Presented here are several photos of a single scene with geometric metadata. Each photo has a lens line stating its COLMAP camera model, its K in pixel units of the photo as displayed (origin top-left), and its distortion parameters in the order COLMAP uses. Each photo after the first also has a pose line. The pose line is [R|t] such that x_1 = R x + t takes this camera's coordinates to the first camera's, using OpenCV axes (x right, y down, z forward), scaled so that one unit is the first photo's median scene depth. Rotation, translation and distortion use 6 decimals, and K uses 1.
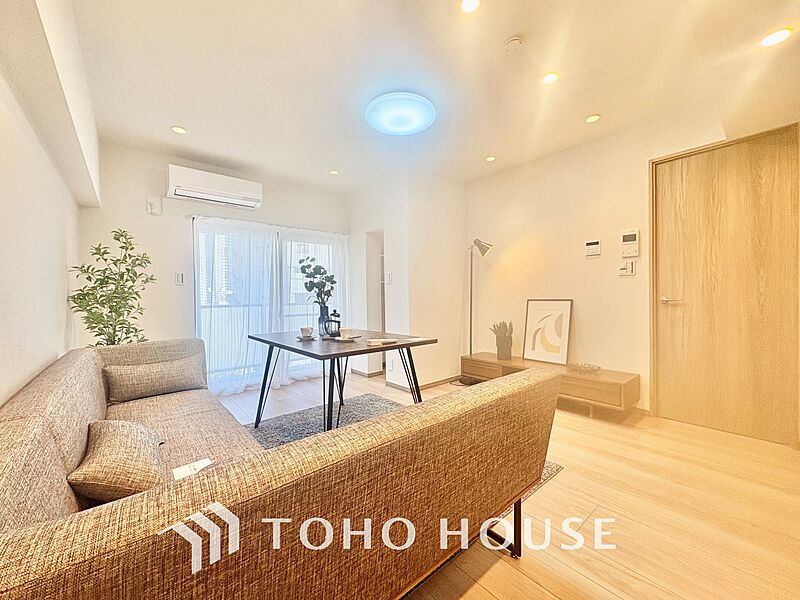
lens RADIAL K [[319.0, 0, 399.1], [0, 319.0, 298.9], [0, 0, 1]] dist [-0.000560, -0.000063]
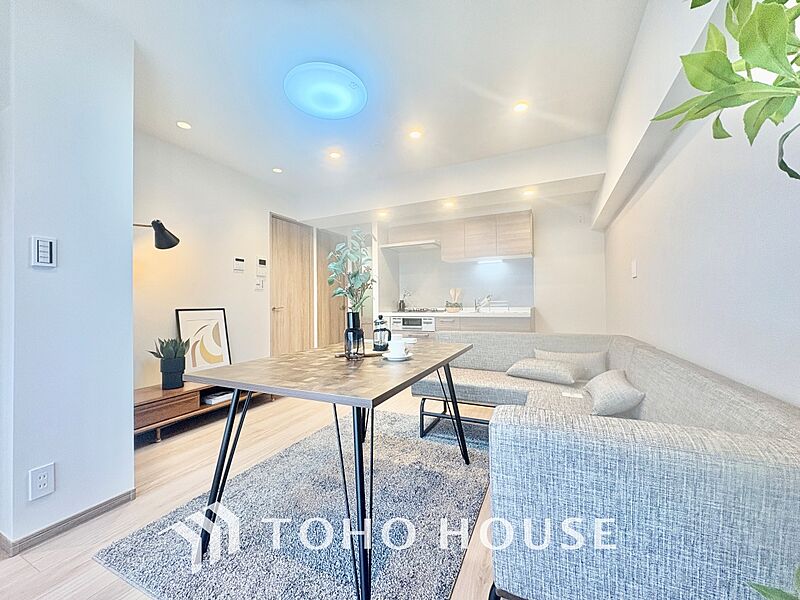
lens RADIAL K [[319.0, 0, 399.1], [0, 319.0, 298.9], [0, 0, 1]] dist [-0.000560, -0.000063]
pose [[-0.408856, 0.031532, 0.912054, -0.662947], [0.025766, 0.999403, -0.023002, 0.009562], [-0.912235, 0.014096, -0.409425, 0.921108]]
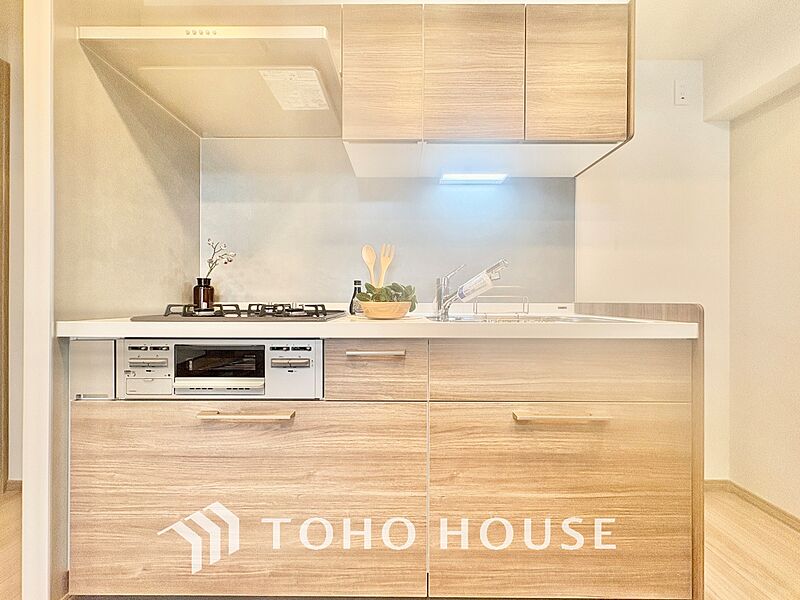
lens RADIAL K [[319.0, 0, 399.1], [0, 319.0, 298.9], [0, 0, 1]] dist [-0.000560, -0.000063]
pose [[-0.756975, 0.012205, 0.653330, 0.197261], [0.014968, 0.999887, -0.001336, 0.017963], [-0.653273, 0.008768, -0.757072, 0.448177]]
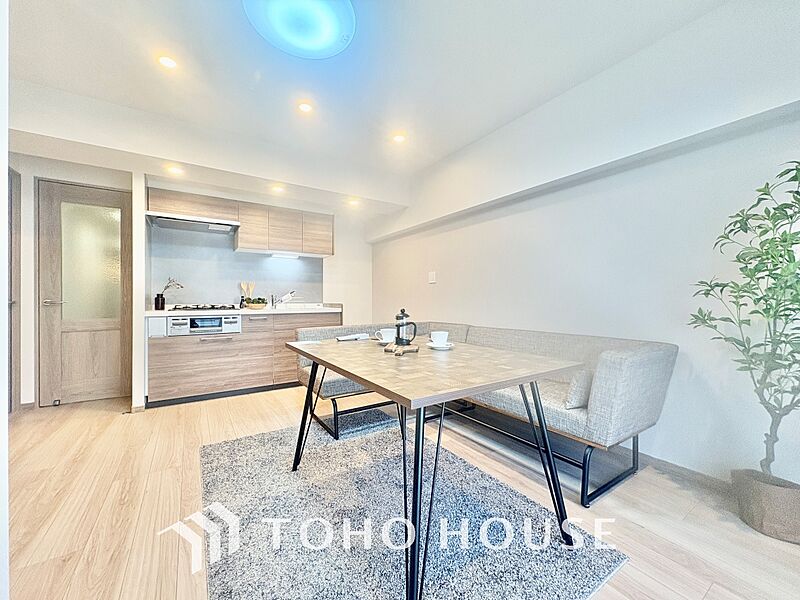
lens RADIAL K [[319.0, 0, 399.1], [0, 319.0, 298.9], [0, 0, 1]] dist [-0.000560, -0.000063]
pose [[-0.991955, 0.013252, 0.125897, -0.208355], [0.014213, 0.999876, 0.006737, 0.002381], [-0.125792, 0.008472, -0.992020, 1.265574]]
